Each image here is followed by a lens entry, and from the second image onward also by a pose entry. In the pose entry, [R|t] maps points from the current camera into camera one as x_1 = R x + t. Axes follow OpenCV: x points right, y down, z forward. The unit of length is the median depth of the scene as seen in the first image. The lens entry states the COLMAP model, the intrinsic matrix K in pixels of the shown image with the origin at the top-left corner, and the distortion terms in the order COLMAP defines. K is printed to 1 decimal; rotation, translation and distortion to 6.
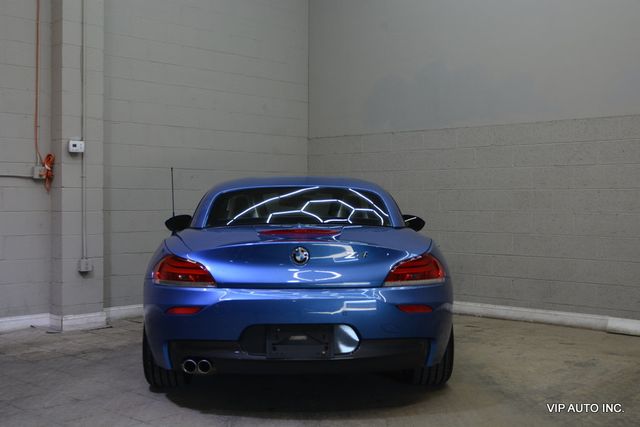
lens RADIAL K [[793.7, 0, 320.0], [0, 793.7, 213.5], [0, 0, 1]] dist [-0.006484, -0.032425]
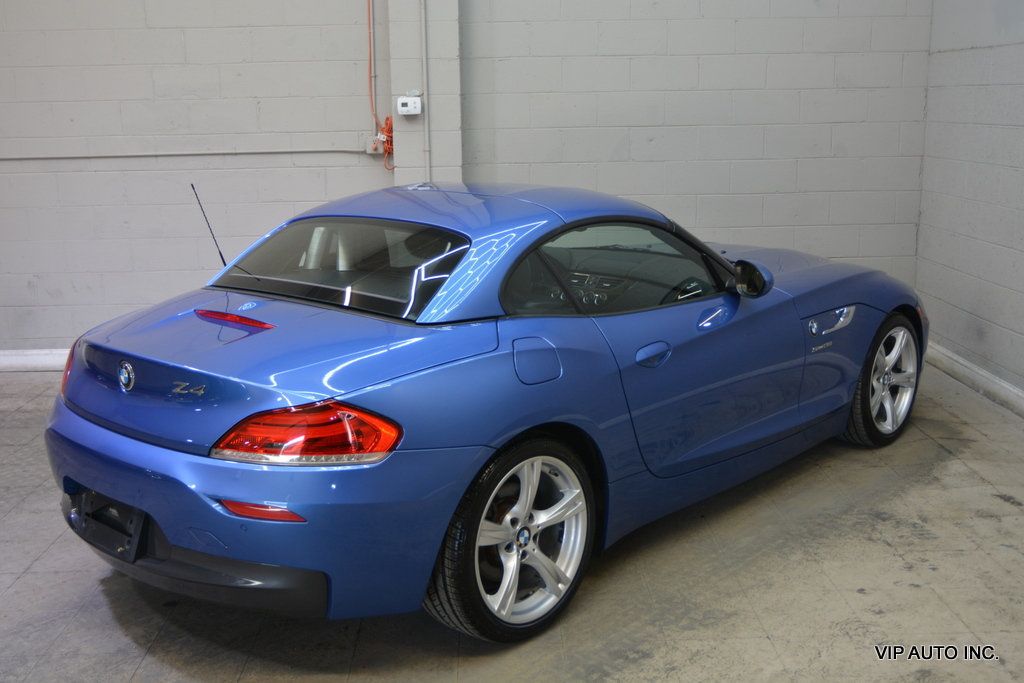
lens RADIAL K [[1116.5, 0, 510.6], [0, 1116.5, 340.8], [0, 0, 1]] dist [-0.009752, 0.005037]
pose [[0.708960, 0.136554, -0.691902, 0.430615], [0.006801, 0.979706, 0.200323, -0.077974], [0.705216, -0.146727, 0.693644, 0.375622]]
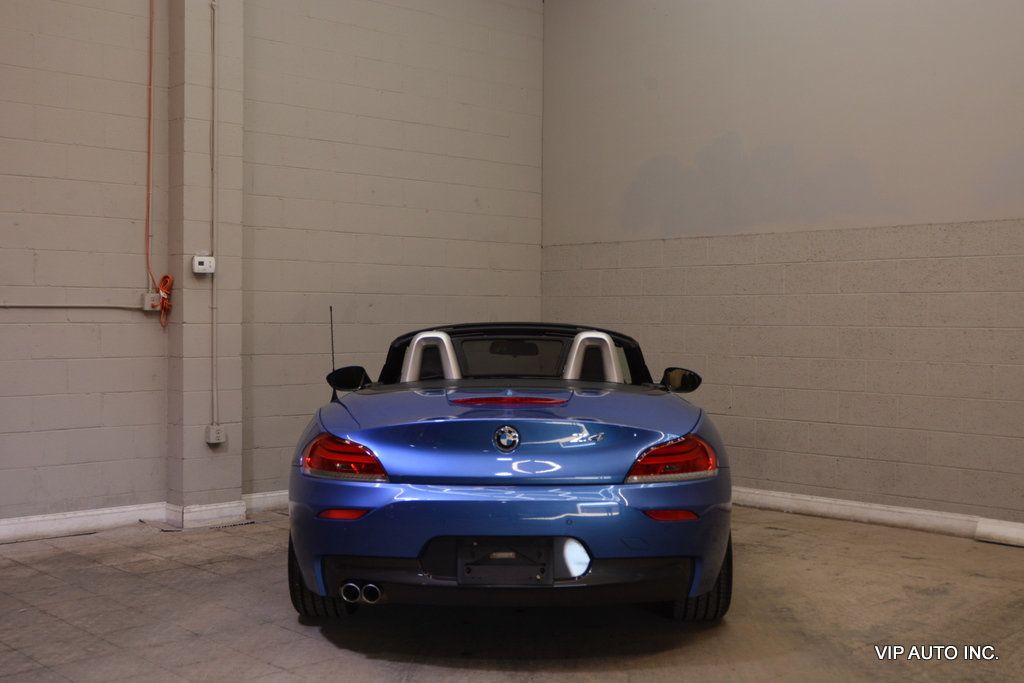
lens RADIAL K [[1187.5, 0, 511.6], [0, 1187.5, 341.0], [0, 0, 1]] dist [-0.017292, 0.009001]
pose [[0.998463, 0.003939, -0.055277, 0.021825], [-0.003777, 0.999988, 0.003023, -0.021197], [0.055289, -0.002810, 0.998466, -0.029572]]
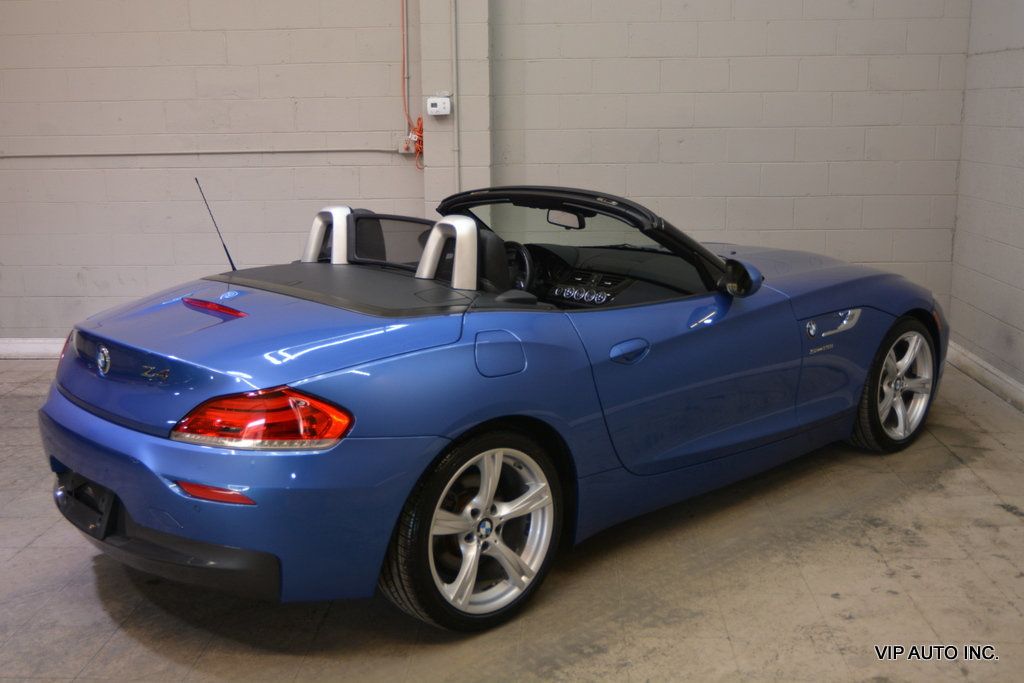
lens RADIAL K [[1099.0, 0, 508.9], [0, 1099.0, 340.8], [0, 0, 1]] dist [-0.009526, -0.006780]
pose [[0.649213, 0.148693, -0.745931, 0.464766], [0.001859, 0.980392, 0.197048, -0.072414], [0.760605, -0.129313, 0.636207, 0.416440]]
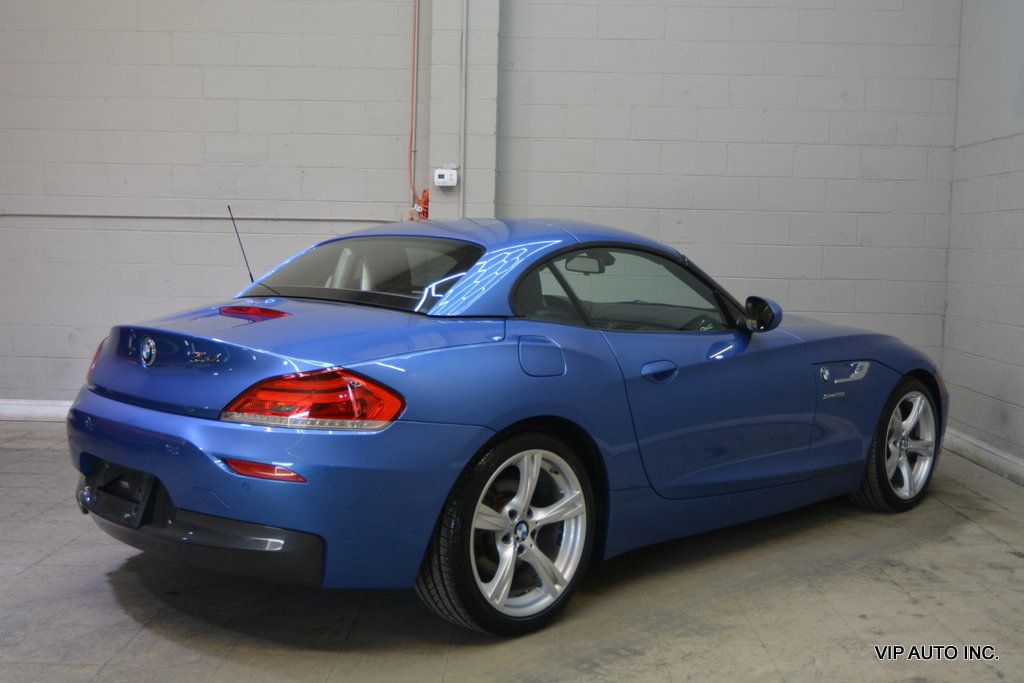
lens RADIAL K [[1125.2, 0, 509.2], [0, 1125.2, 341.0], [0, 0, 1]] dist [-0.005664, -0.006543]
pose [[0.675877, 0.075752, -0.733111, 0.463691], [-0.032488, 0.996799, 0.073047, -0.015499], [0.736298, -0.025554, 0.676175, 0.367237]]
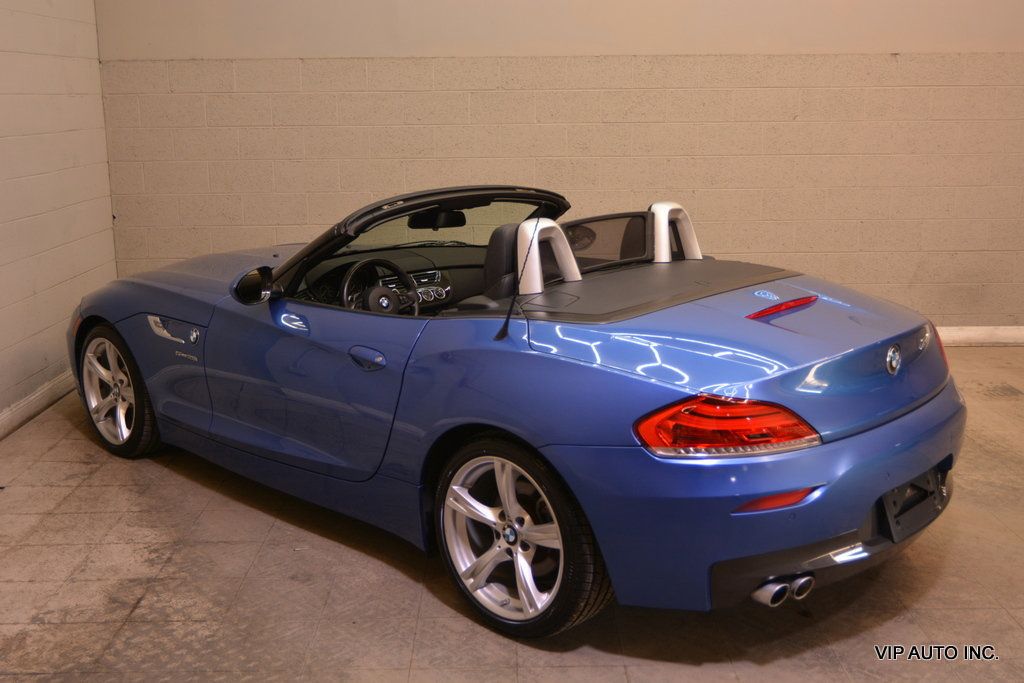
lens RADIAL K [[1099.0, 0, 508.9], [0, 1099.0, 340.8], [0, 0, 1]] dist [-0.009526, -0.006780]
pose [[0.721719, -0.161894, 0.672988, -0.456903], [0.022051, 0.977147, 0.211416, -0.081692], [-0.691835, -0.137743, 0.708795, 0.365680]]
